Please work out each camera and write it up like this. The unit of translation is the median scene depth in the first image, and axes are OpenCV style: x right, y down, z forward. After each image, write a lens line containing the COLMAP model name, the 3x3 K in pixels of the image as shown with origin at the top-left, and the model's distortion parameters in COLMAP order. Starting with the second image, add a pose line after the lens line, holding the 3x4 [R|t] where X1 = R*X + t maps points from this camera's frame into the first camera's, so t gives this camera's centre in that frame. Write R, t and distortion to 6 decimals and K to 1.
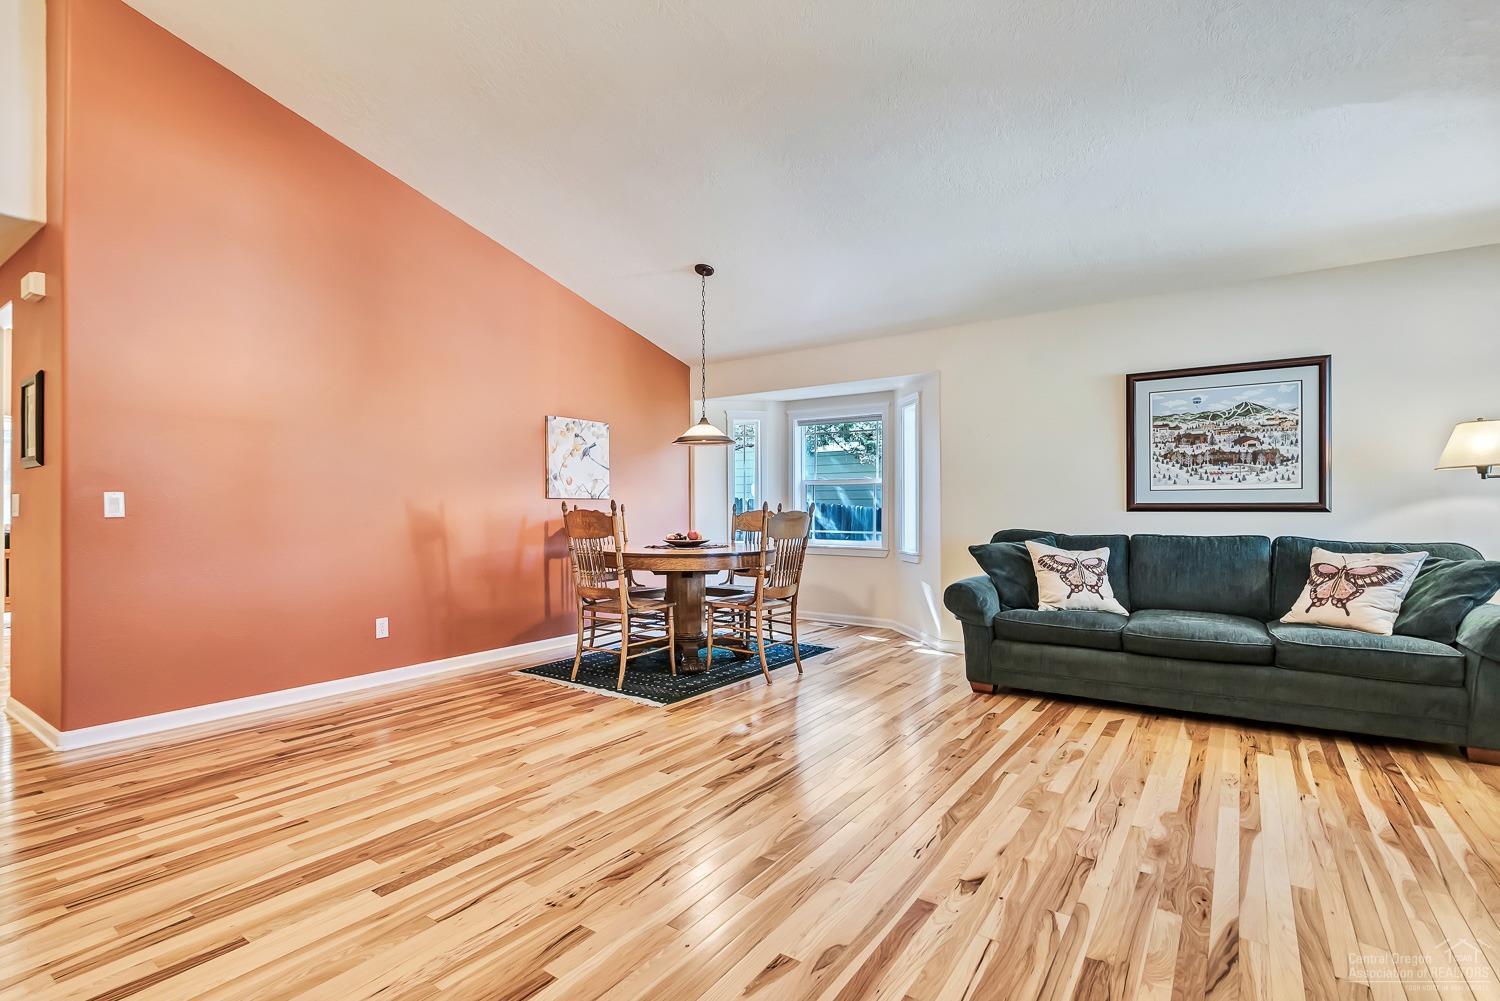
lens RADIAL K [[704.6, 0, 744.6], [0, 704.6, 506.9], [0, 0, 1]] dist [0.024104, -0.000573]
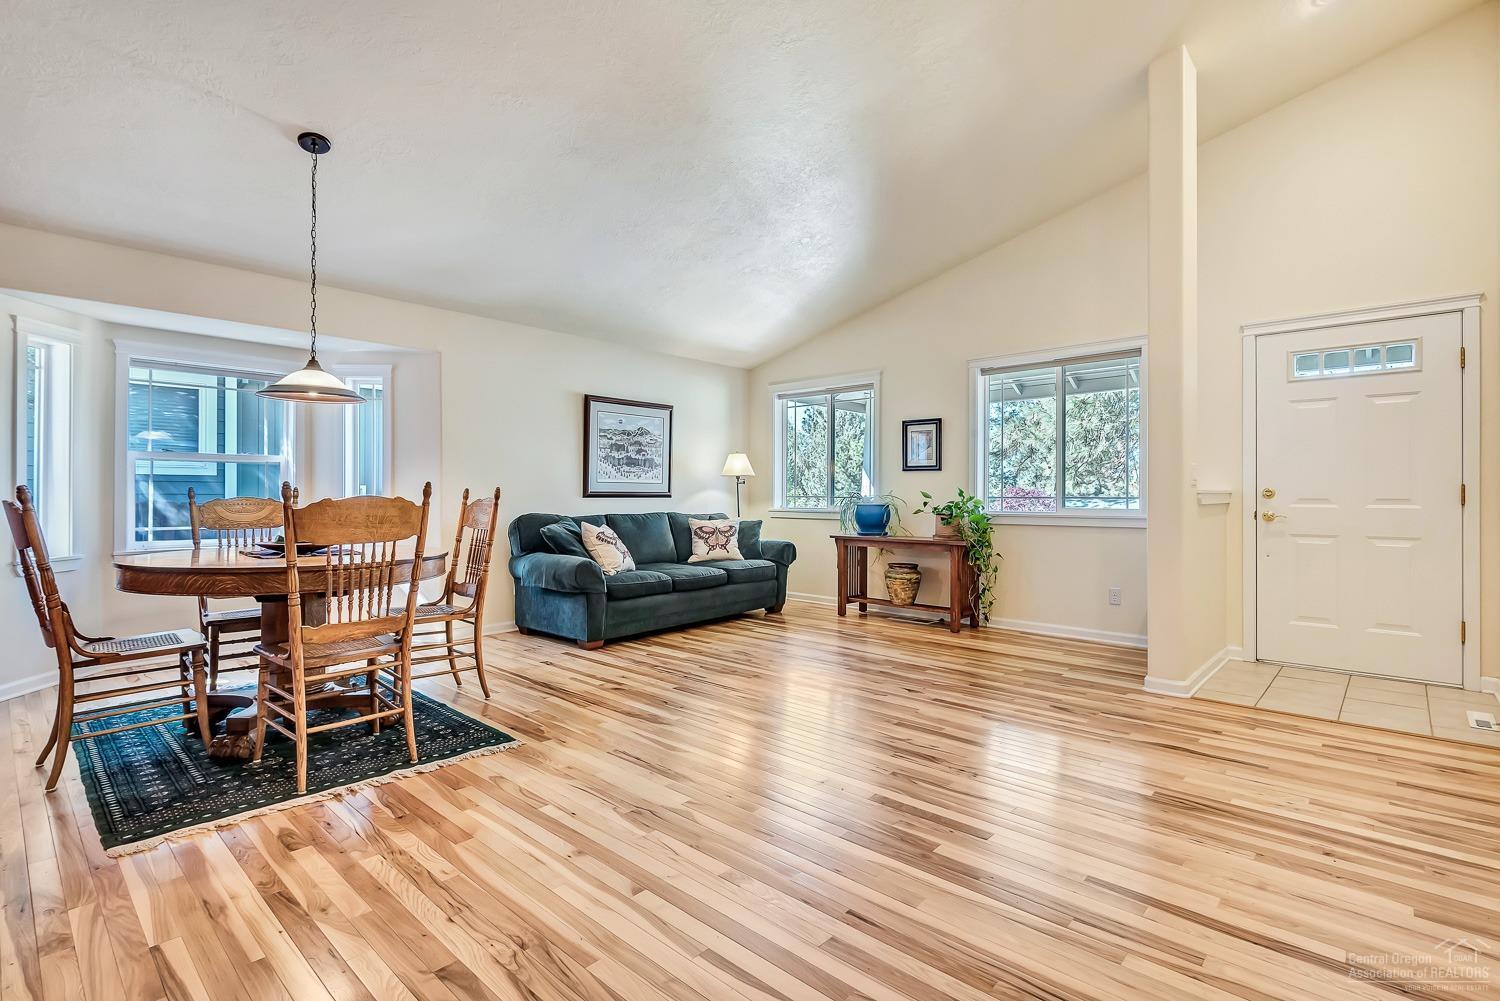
lens RADIAL K [[699.4, 0, 741.2], [0, 699.4, 495.2], [0, 0, 1]] dist [0.024272, -0.000257]
pose [[0.134779, 0.003613, 0.990869, -0.737182], [-0.001497, 0.999993, -0.003443, 0.006114], [-0.990875, -0.001019, 0.134783, 0.550599]]
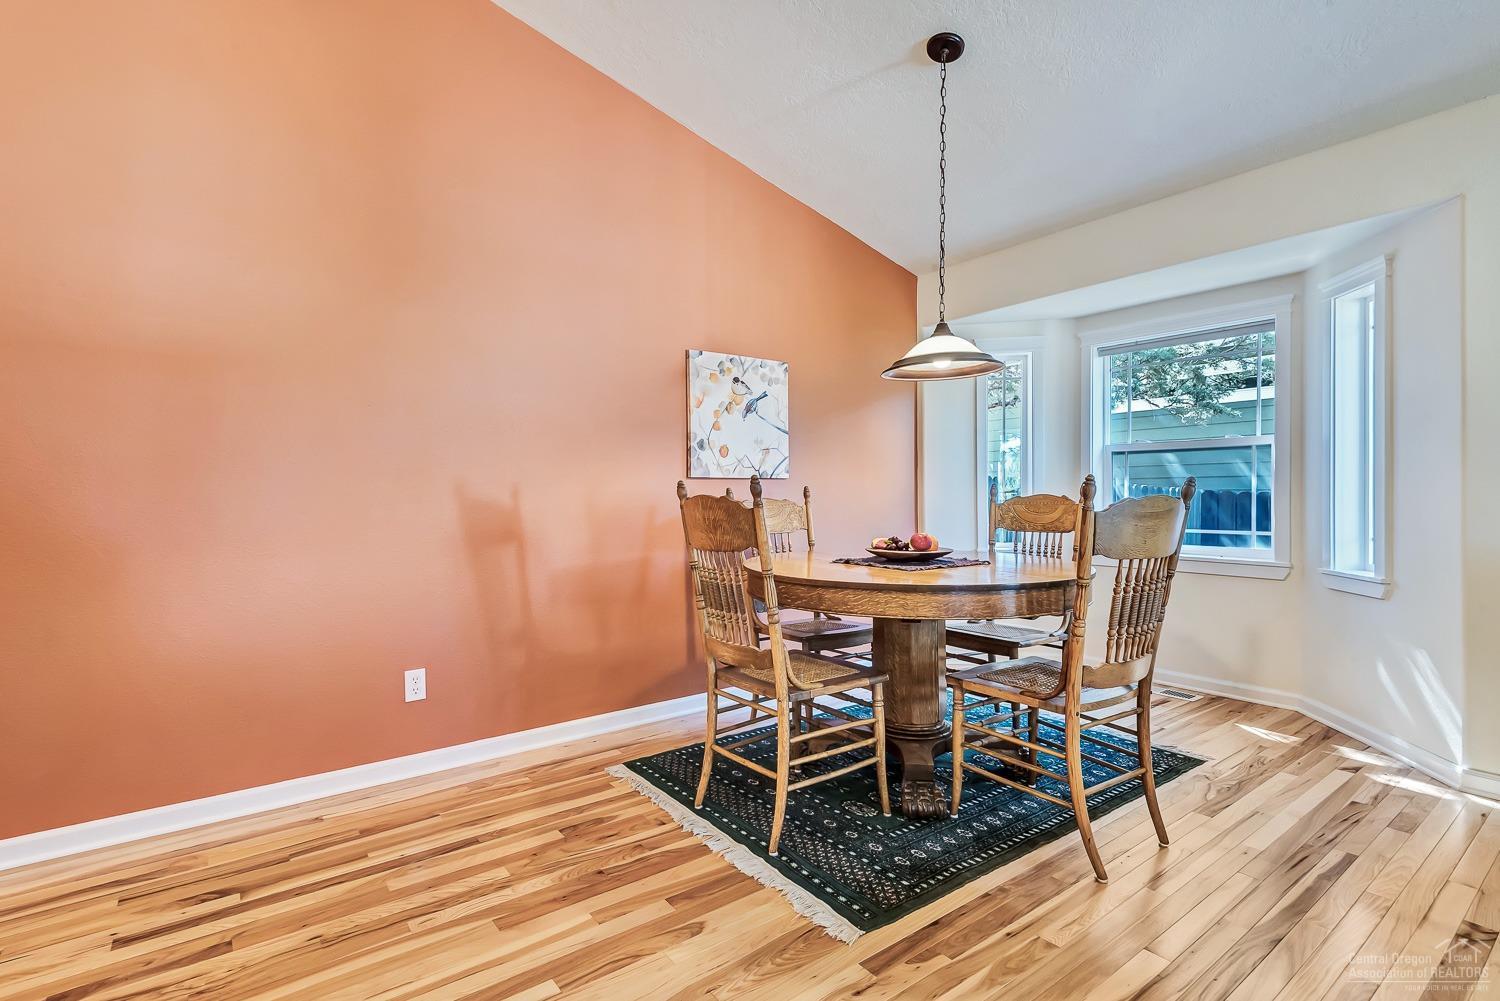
lens RADIAL K [[716.9, 0, 743.7], [0, 716.9, 505.8], [0, 0, 1]] dist [0.009835, -0.000577]
pose [[0.950386, -0.001672, -0.311069, -0.034584], [0.007204, 0.999836, 0.016636, 0.003041], [0.310990, -0.018051, 0.950242, 0.470819]]
